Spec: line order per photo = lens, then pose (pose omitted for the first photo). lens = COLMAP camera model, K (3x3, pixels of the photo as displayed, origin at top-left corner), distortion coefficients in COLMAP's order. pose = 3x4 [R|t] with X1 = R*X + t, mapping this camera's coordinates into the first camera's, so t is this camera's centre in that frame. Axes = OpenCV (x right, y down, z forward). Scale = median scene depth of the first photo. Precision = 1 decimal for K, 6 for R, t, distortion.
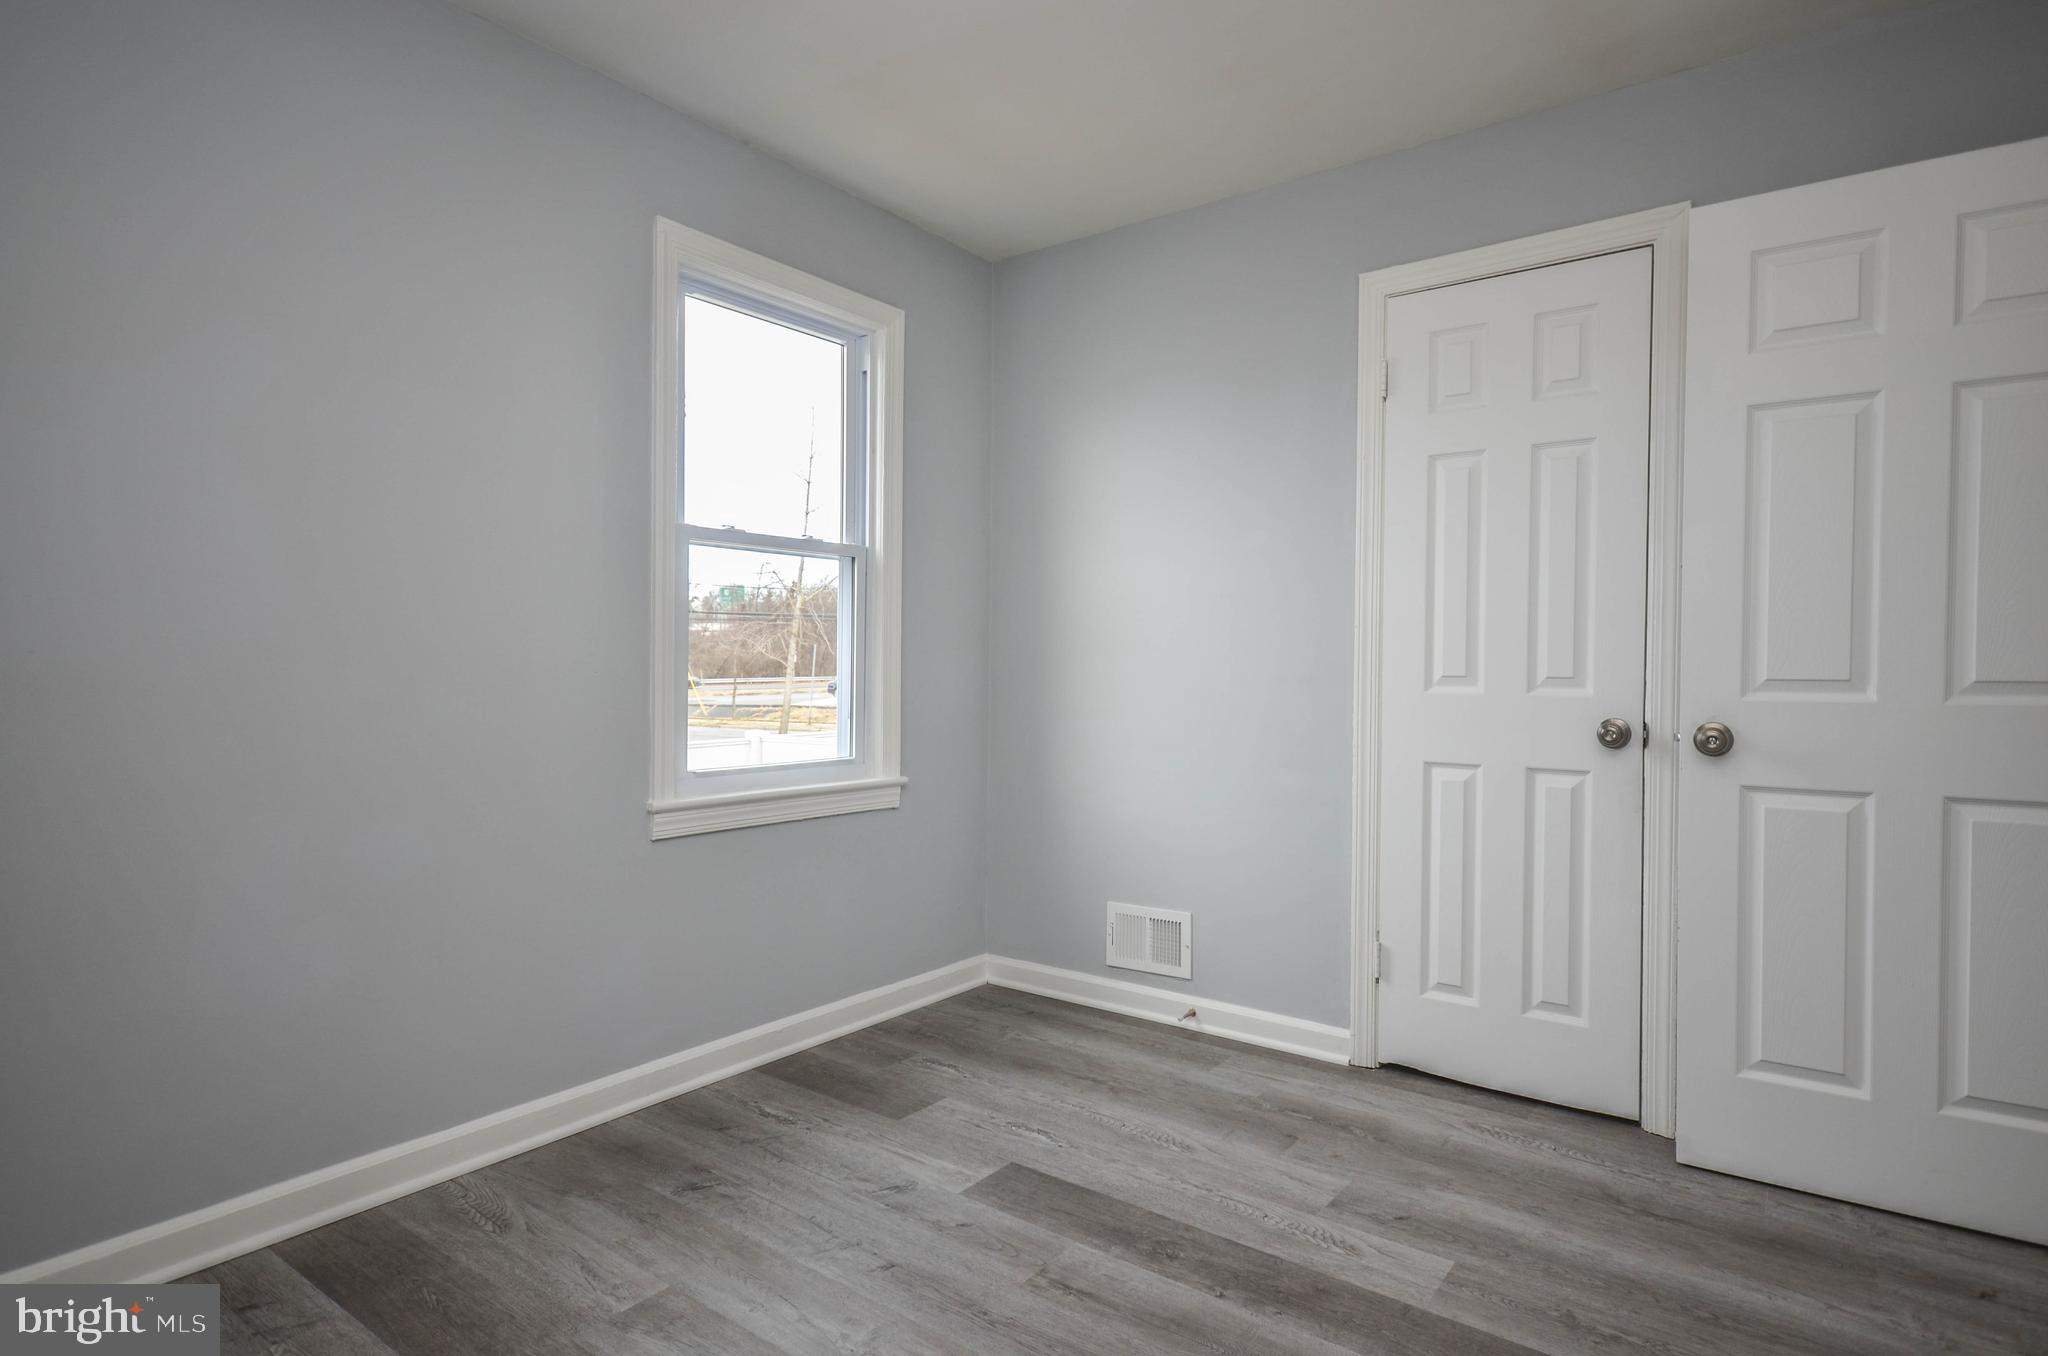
lens RADIAL K [[1071.2, 0, 1042.2], [0, 1071.2, 691.4], [0, 0, 1]] dist [0.006072, -0.000325]
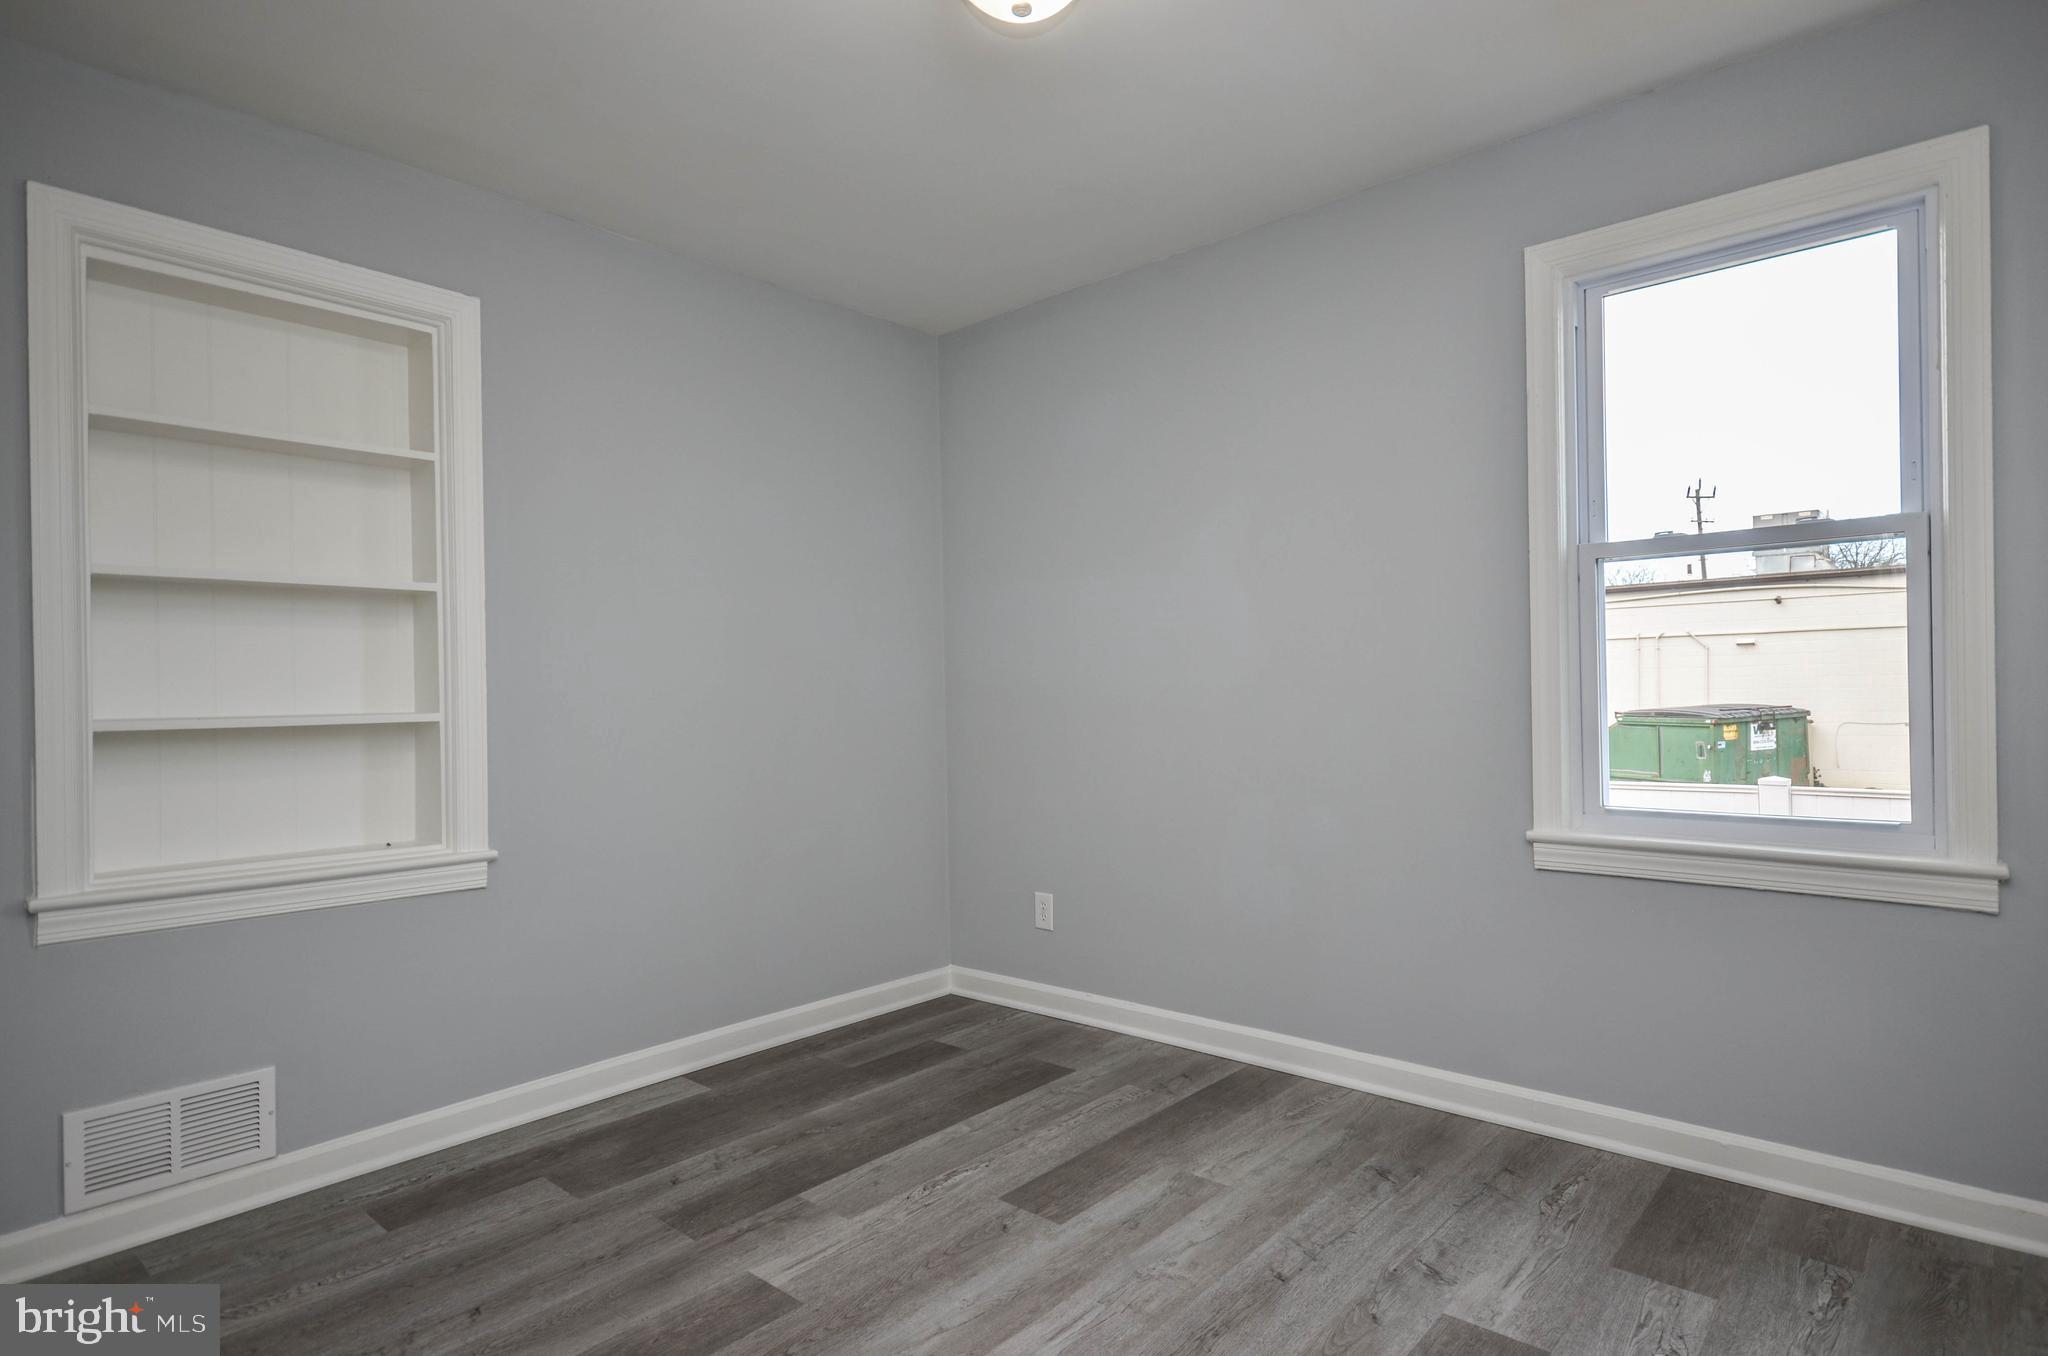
lens RADIAL K [[1071.2, 0, 1042.5], [0, 1071.2, 678.3], [0, 0, 1]] dist [0.006072, -0.000325]
pose [[-0.070717, -0.010469, -0.997441, 0.698381], [-0.000969, 0.999945, -0.010426, -0.029435], [0.997496, 0.000230, -0.070723, 0.634252]]
